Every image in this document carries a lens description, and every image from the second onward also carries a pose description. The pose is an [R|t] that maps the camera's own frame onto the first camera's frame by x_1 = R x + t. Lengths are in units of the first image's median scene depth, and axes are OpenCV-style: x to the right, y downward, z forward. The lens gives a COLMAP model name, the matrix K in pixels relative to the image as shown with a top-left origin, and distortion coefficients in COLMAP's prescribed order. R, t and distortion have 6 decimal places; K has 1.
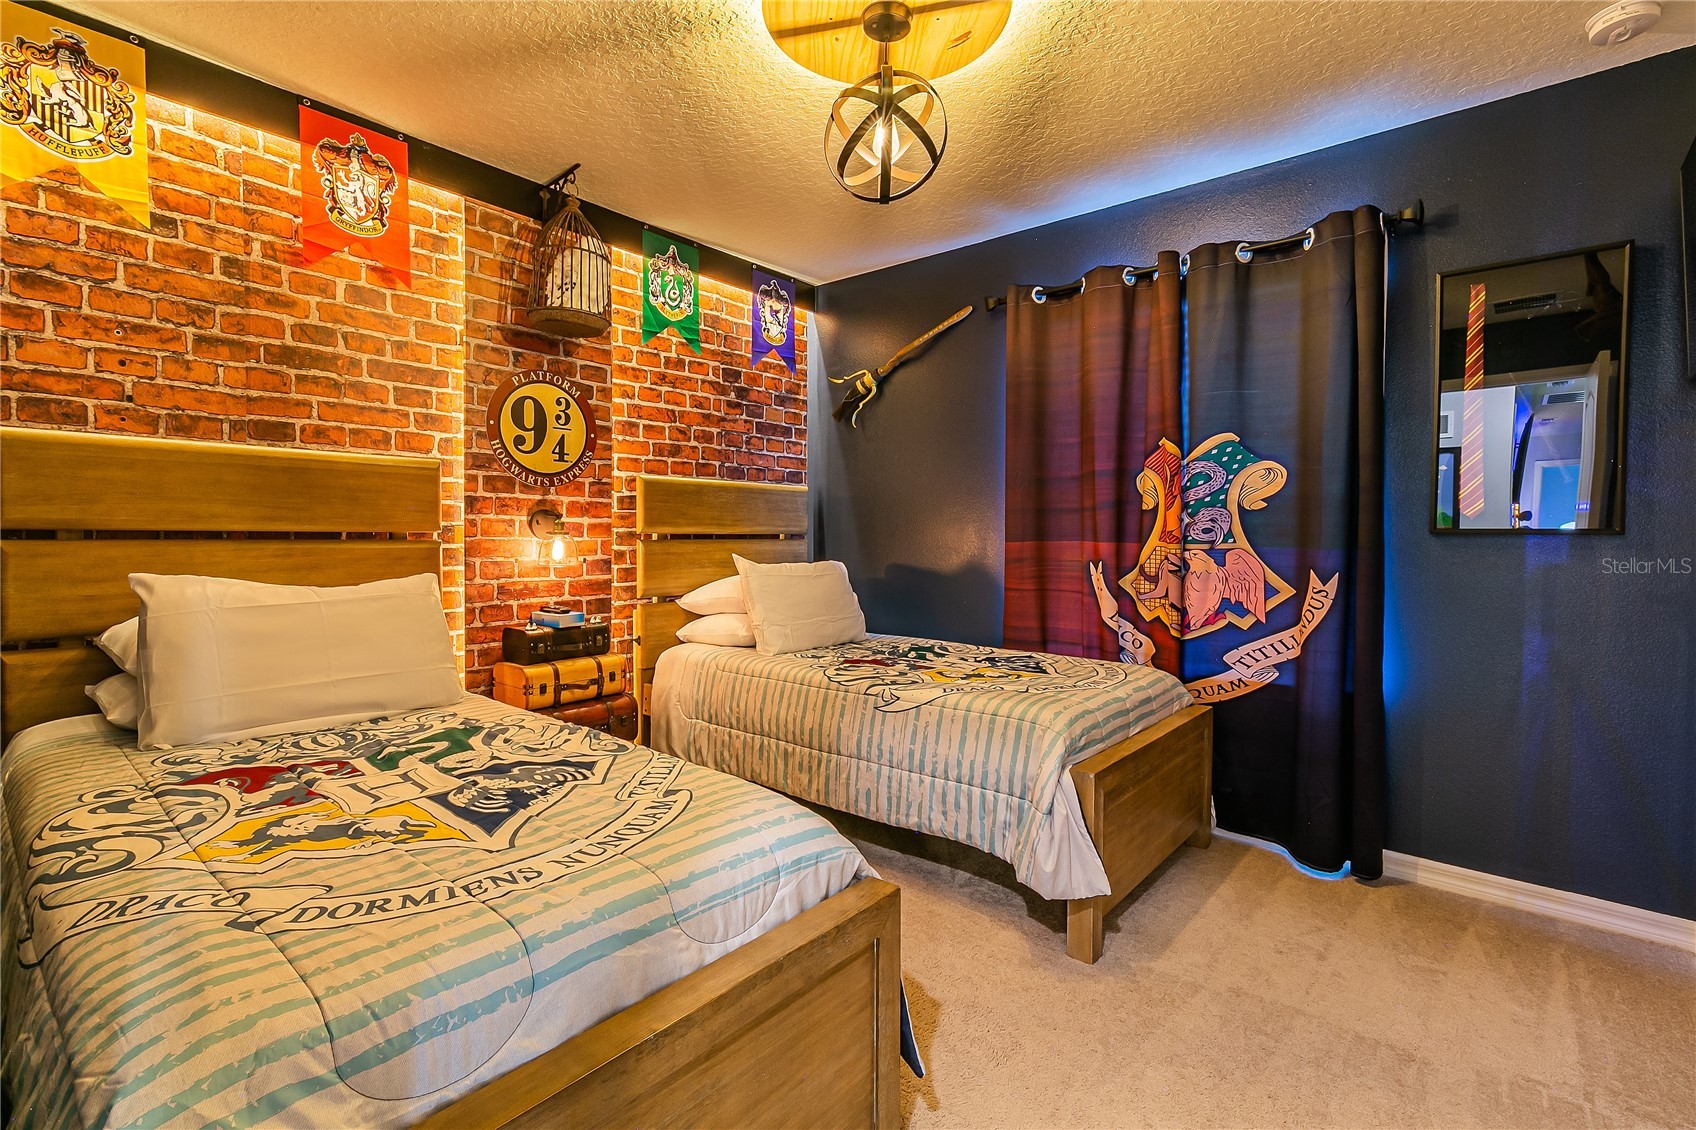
lens RADIAL K [[770.9, 0, 843.3], [0, 770.9, 561.7], [0, 0, 1]] dist [0.000695, -0.000964]
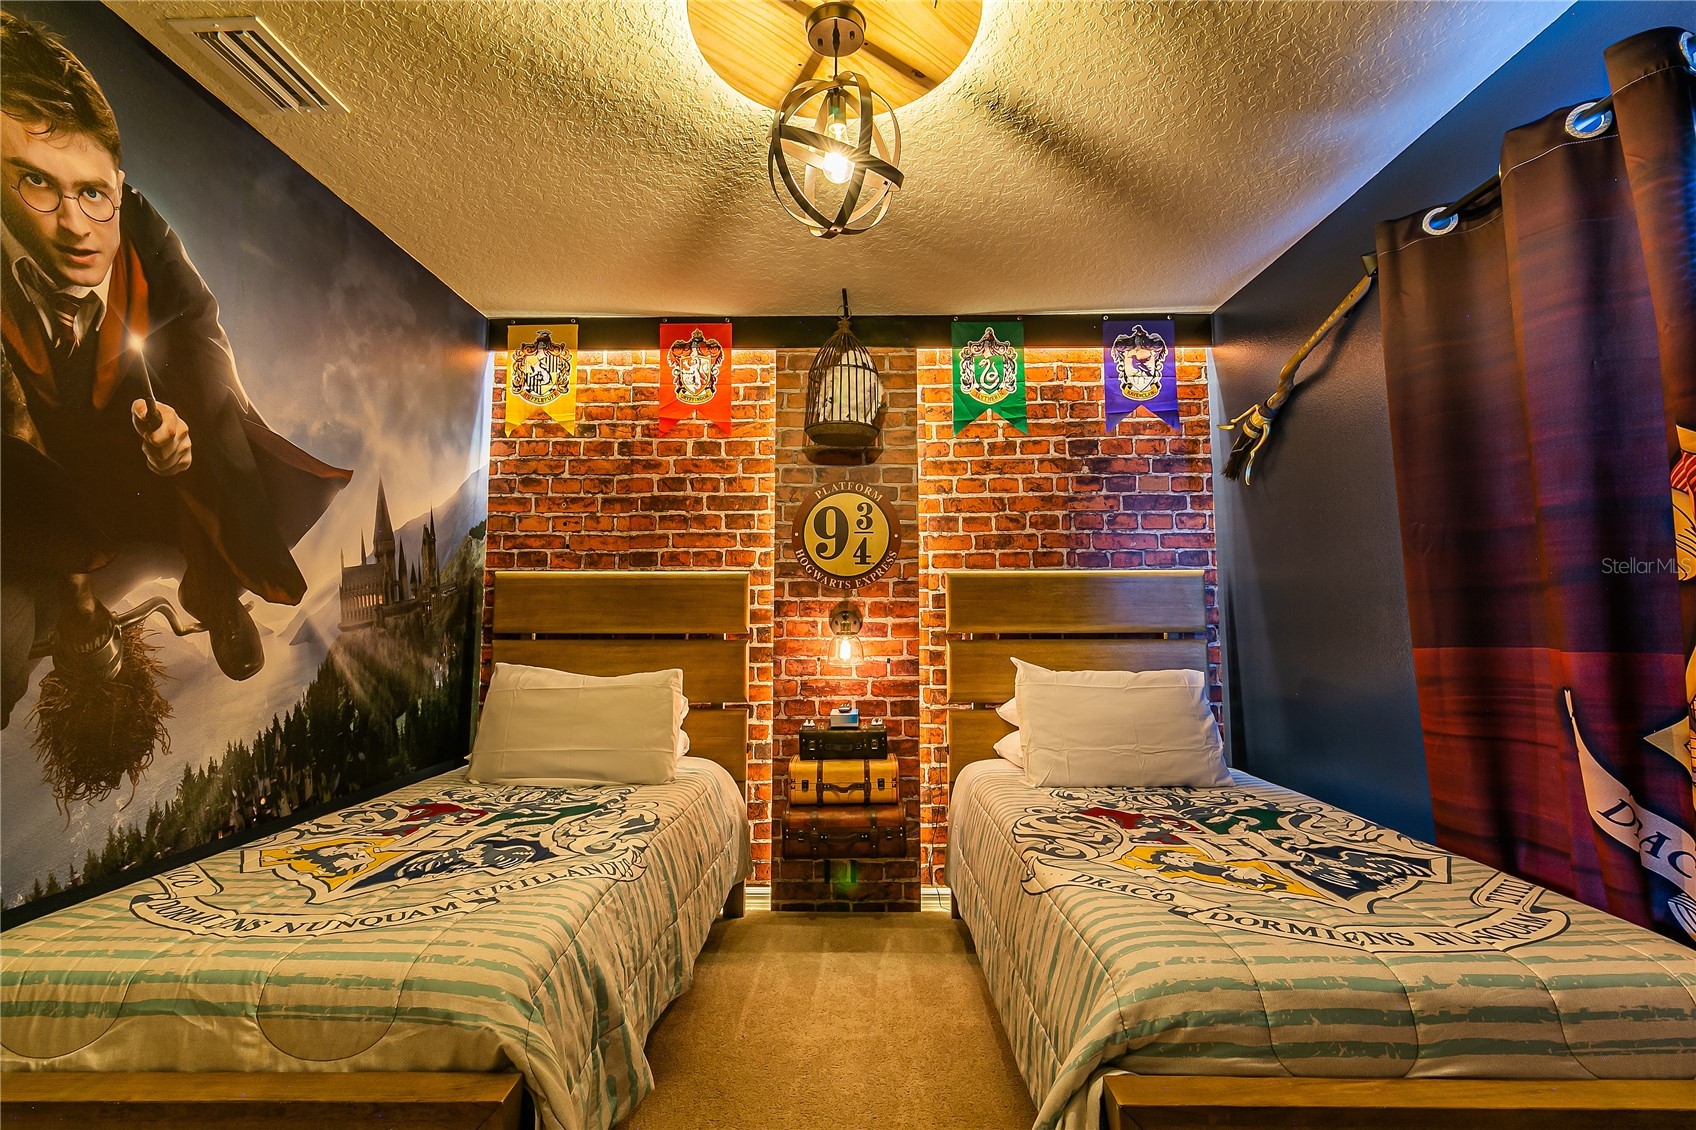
lens RADIAL K [[770.9, 0, 843.8], [0, 770.9, 558.9], [0, 0, 1]] dist [0.000695, -0.000964]
pose [[0.635828, -0.074589, -0.768219, 0.453266], [-0.021926, 0.993172, -0.114577, -0.018838], [0.771520, 0.089695, 0.629851, 0.355885]]
